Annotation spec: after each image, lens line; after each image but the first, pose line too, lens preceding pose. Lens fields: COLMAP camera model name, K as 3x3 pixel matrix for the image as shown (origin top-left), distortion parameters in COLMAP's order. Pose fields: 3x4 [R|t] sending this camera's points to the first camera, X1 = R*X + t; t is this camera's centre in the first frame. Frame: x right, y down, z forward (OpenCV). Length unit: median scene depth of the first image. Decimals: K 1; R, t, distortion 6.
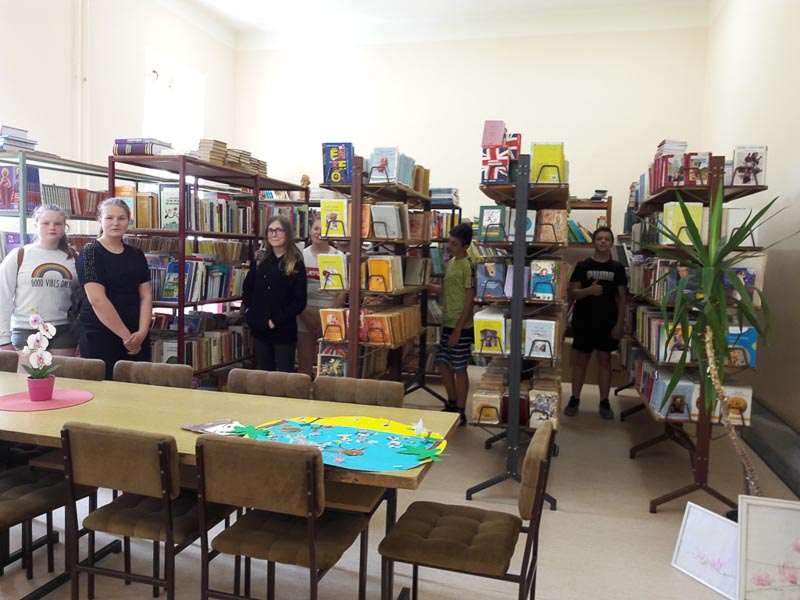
lens RADIAL K [[624.8, 0, 384.2], [0, 624.8, 299.8], [0, 0, 1]] dist [0.117242, -0.225681]
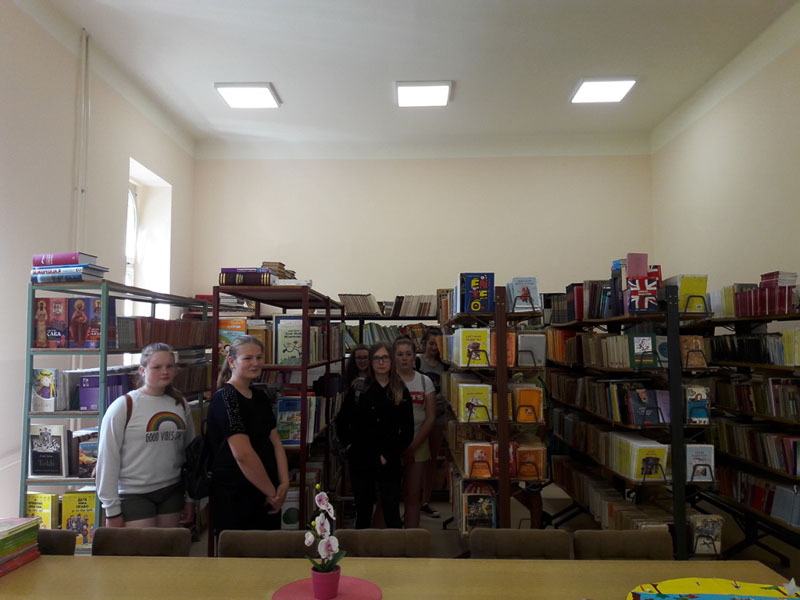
lens RADIAL K [[624.8, 0, 384.2], [0, 624.8, 299.8], [0, 0, 1]] dist [0.117242, -0.225681]
pose [[0.973639, -0.018236, 0.227363, -0.440447], [0.050504, 0.989293, -0.136925, -0.078144], [-0.222431, 0.144798, 0.964136, 0.082525]]
